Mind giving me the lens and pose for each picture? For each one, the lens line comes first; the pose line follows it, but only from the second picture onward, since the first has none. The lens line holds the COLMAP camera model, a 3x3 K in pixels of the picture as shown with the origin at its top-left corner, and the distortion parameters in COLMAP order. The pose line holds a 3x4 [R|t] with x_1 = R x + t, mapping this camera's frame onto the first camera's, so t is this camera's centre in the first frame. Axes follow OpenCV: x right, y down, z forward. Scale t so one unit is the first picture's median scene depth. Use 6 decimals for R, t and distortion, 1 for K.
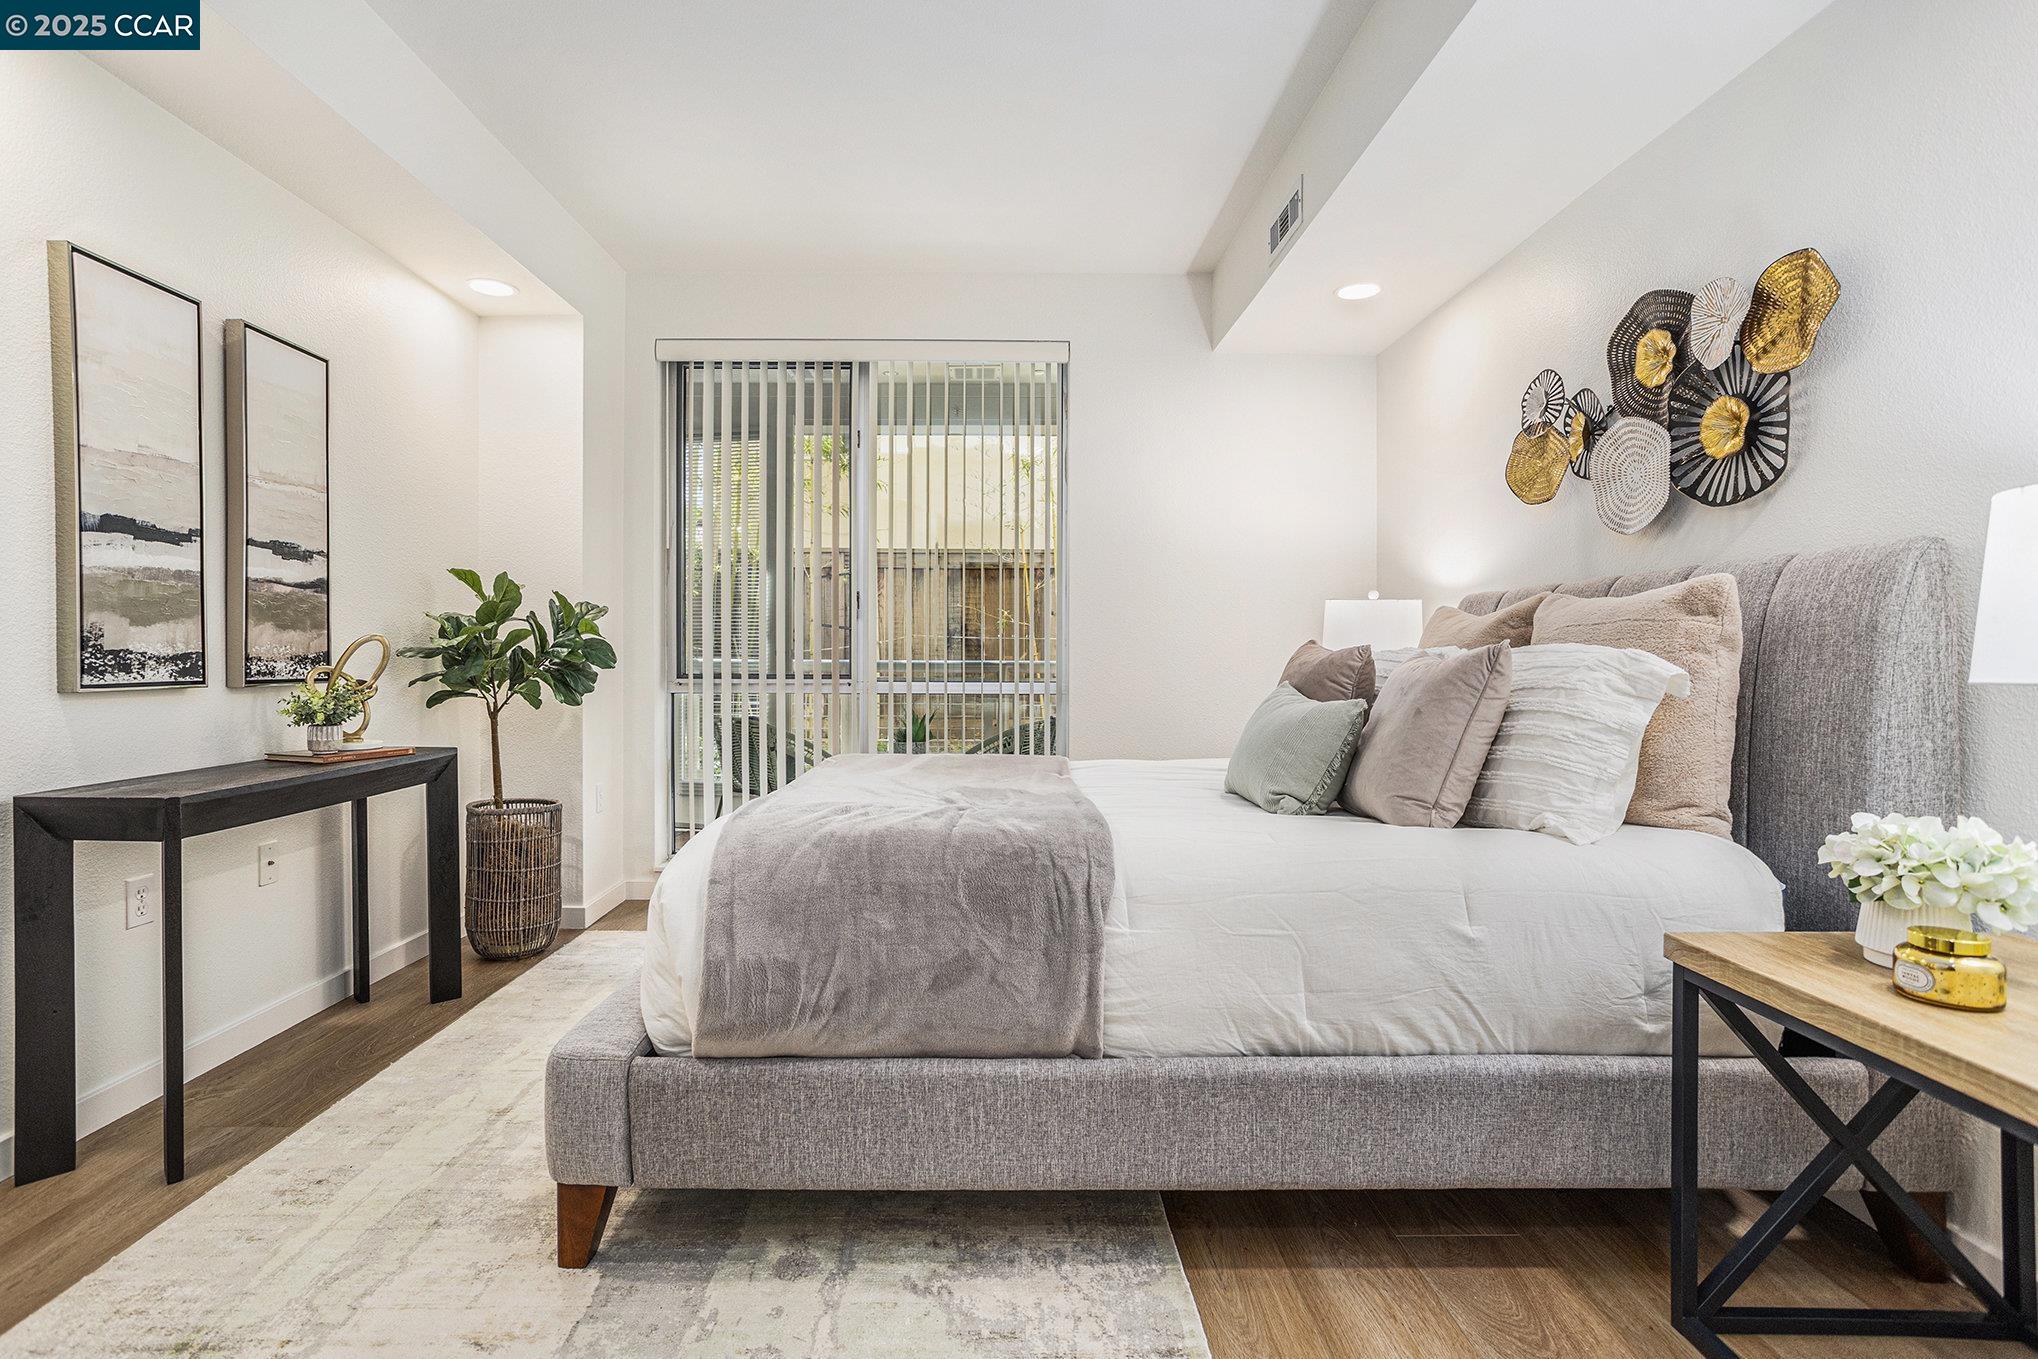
lens RADIAL K [[996.8, 0, 1007.9], [0, 996.8, 667.4], [0, 0, 1]] dist [-0.043821, 0.023941]
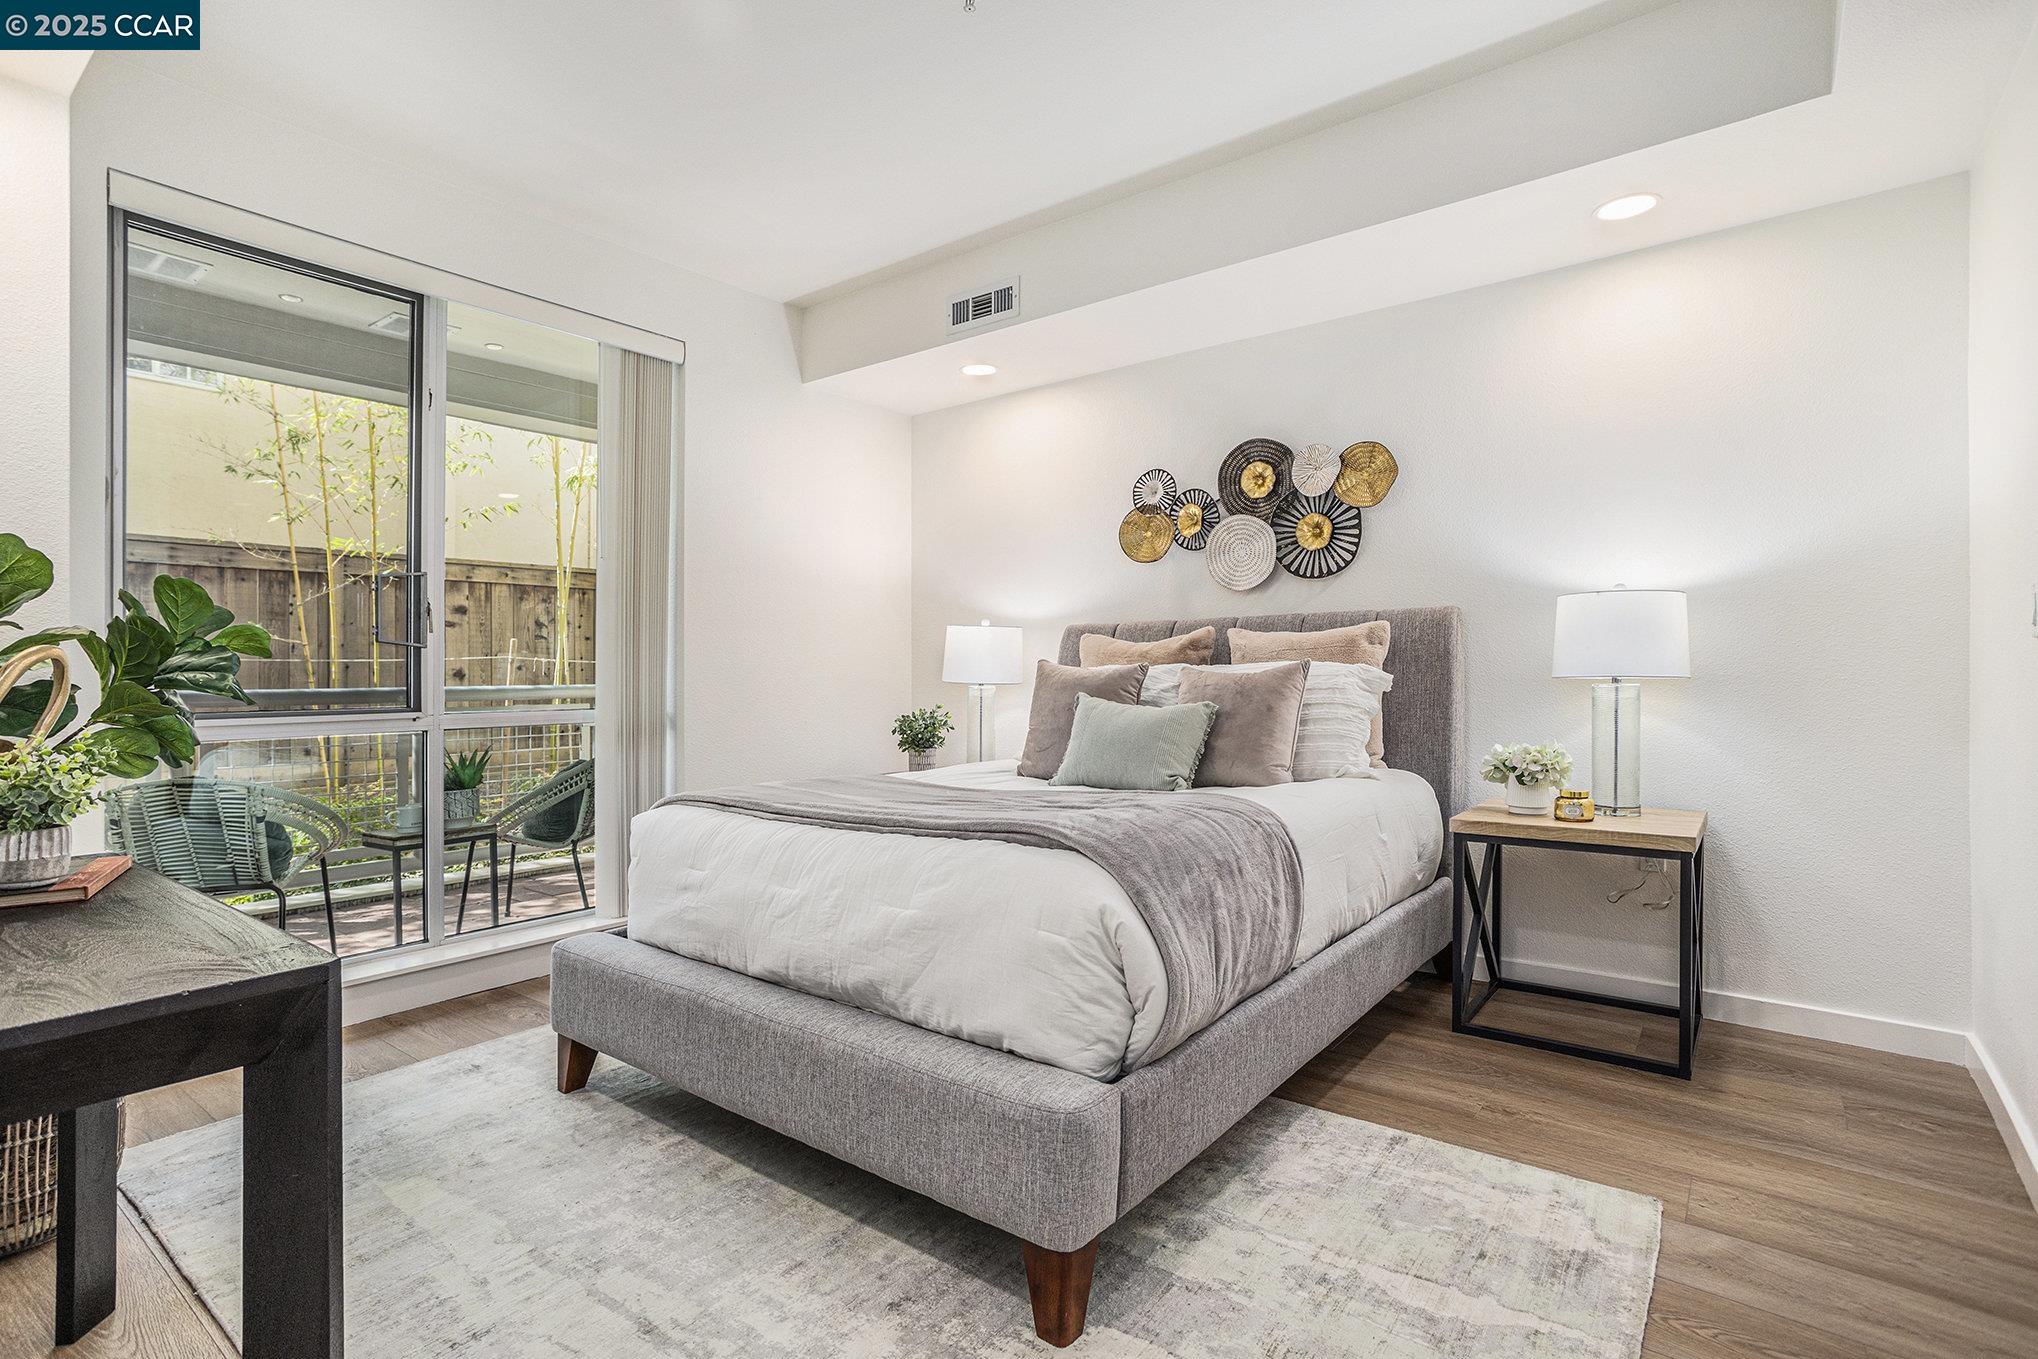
lens RADIAL K [[996.8, 0, 1007.7], [0, 996.8, 674.1], [0, 0, 1]] dist [-0.043821, 0.023941]
pose [[0.622547, -0.016060, 0.782418, -1.276093], [0.024948, 0.999689, 0.000670, -0.021047], [-0.782185, 0.019103, 0.622754, 0.488813]]
